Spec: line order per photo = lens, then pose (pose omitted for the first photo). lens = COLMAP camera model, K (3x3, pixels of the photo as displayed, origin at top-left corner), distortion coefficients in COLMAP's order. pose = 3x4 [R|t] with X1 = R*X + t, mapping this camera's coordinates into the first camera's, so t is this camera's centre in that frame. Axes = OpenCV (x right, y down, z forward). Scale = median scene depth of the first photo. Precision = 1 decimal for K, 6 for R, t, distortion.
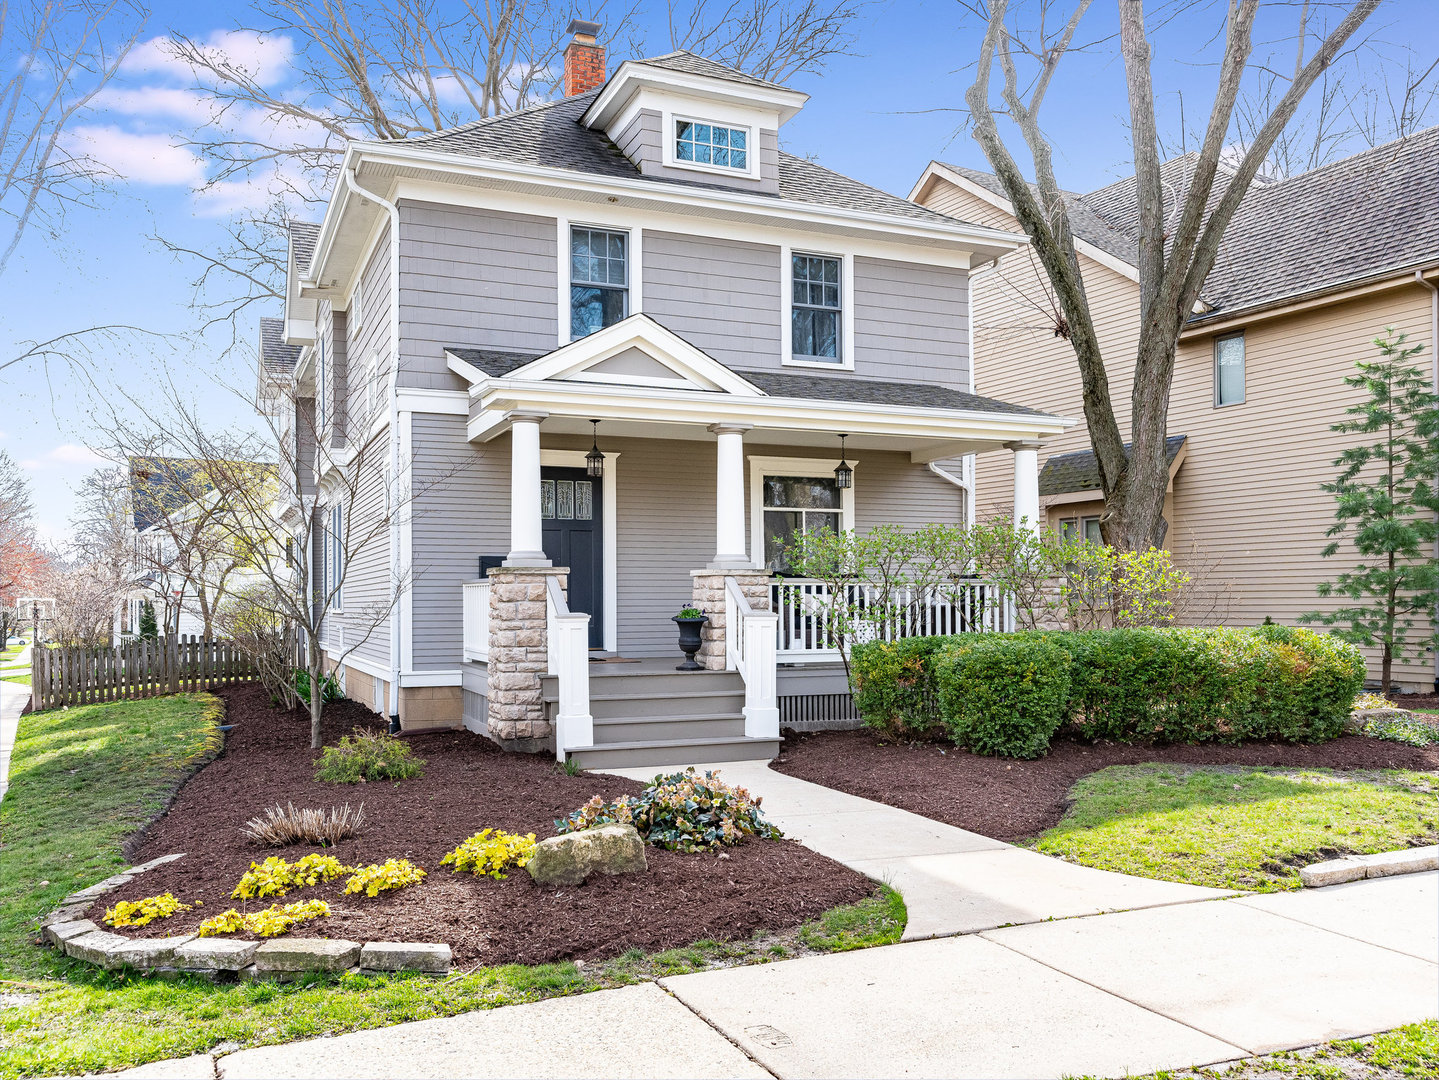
lens RADIAL K [[1209.8, 0, 719.5], [0, 1209.8, 540.0], [0, 0, 1]] dist [0.010627, 0.009287]
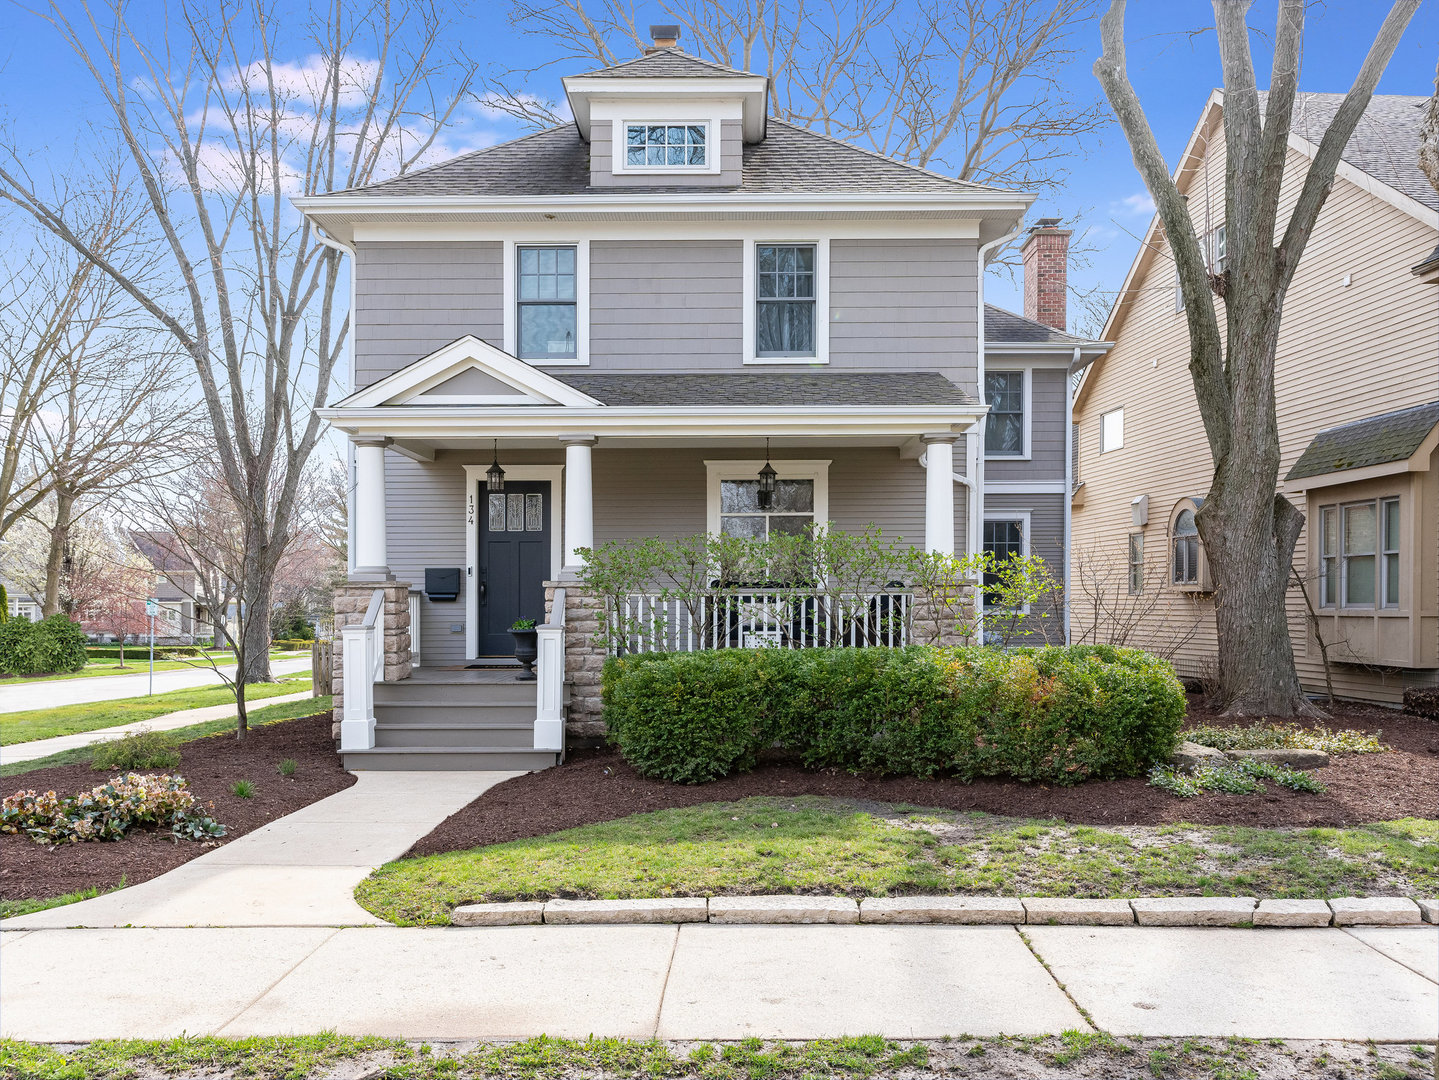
lens RADIAL K [[1272.4, 0, 733.9], [0, 1272.4, 551.7], [0, 0, 1]] dist [0.015082, 0.008779]
pose [[0.916381, -0.014483, -0.400045, 0.450298], [0.020695, 0.999723, 0.011213, -0.007286], [0.399771, -0.018554, 0.916427, 0.068118]]
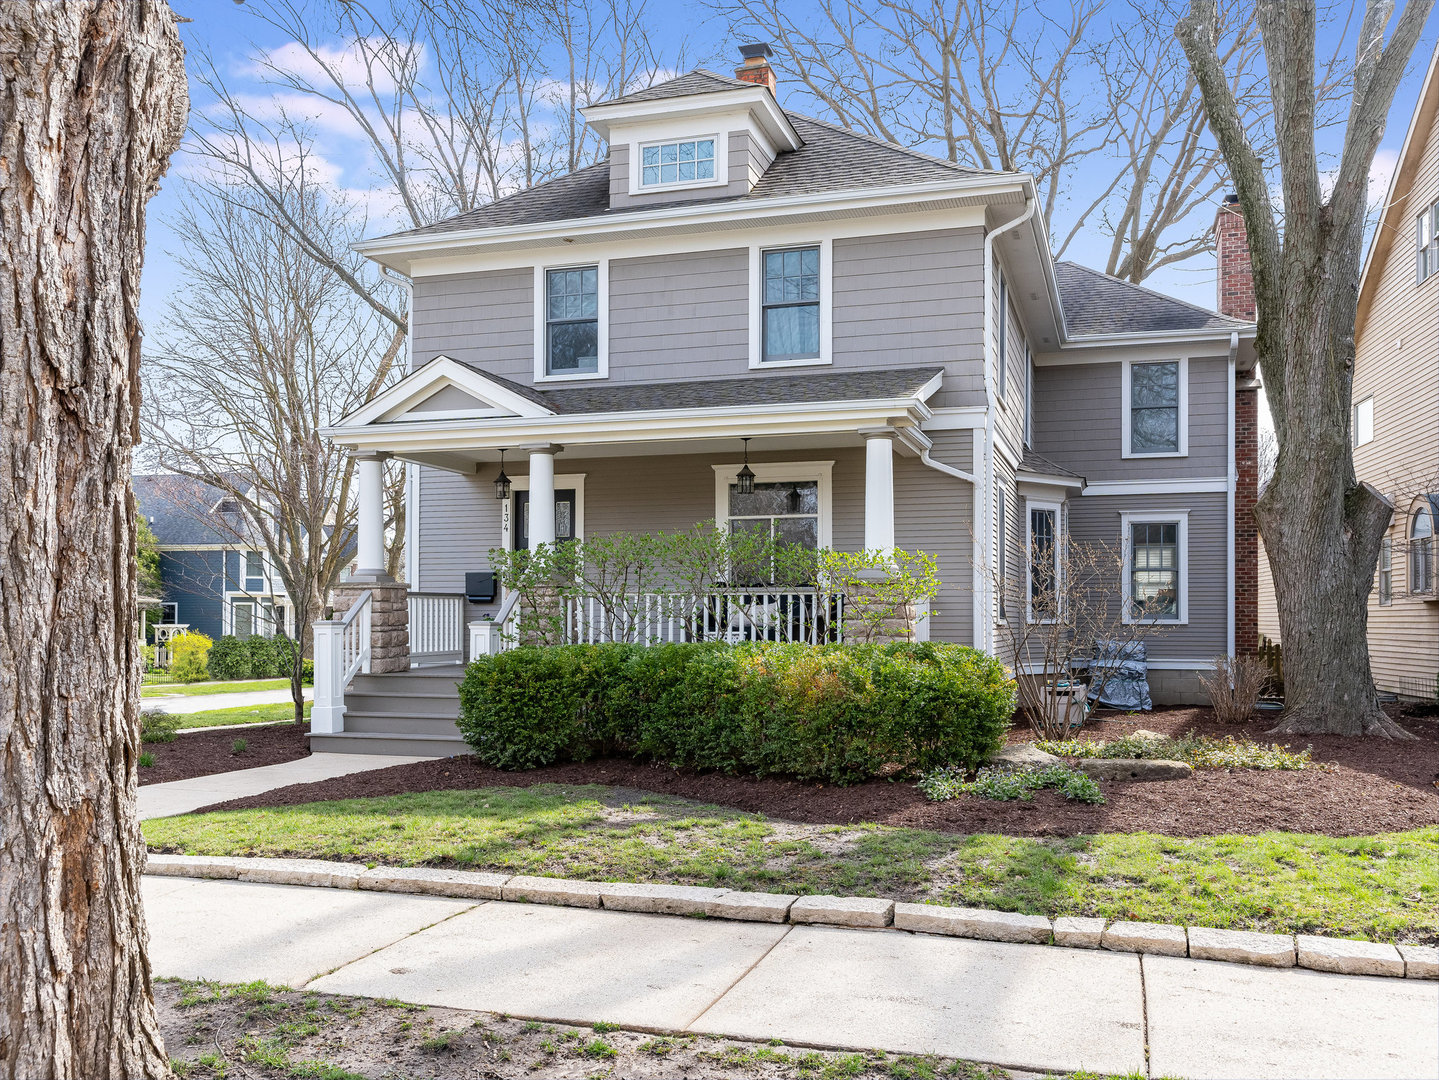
lens RADIAL K [[1266.9, 0, 719.5], [0, 1266.9, 540.0], [0, 0, 1]] dist [0.020090, 0.005172]
pose [[0.758225, -0.035809, -0.651009, 0.697754], [0.030717, 0.999344, -0.019193, 0.011643], [0.651269, -0.005445, 0.758827, 0.211714]]
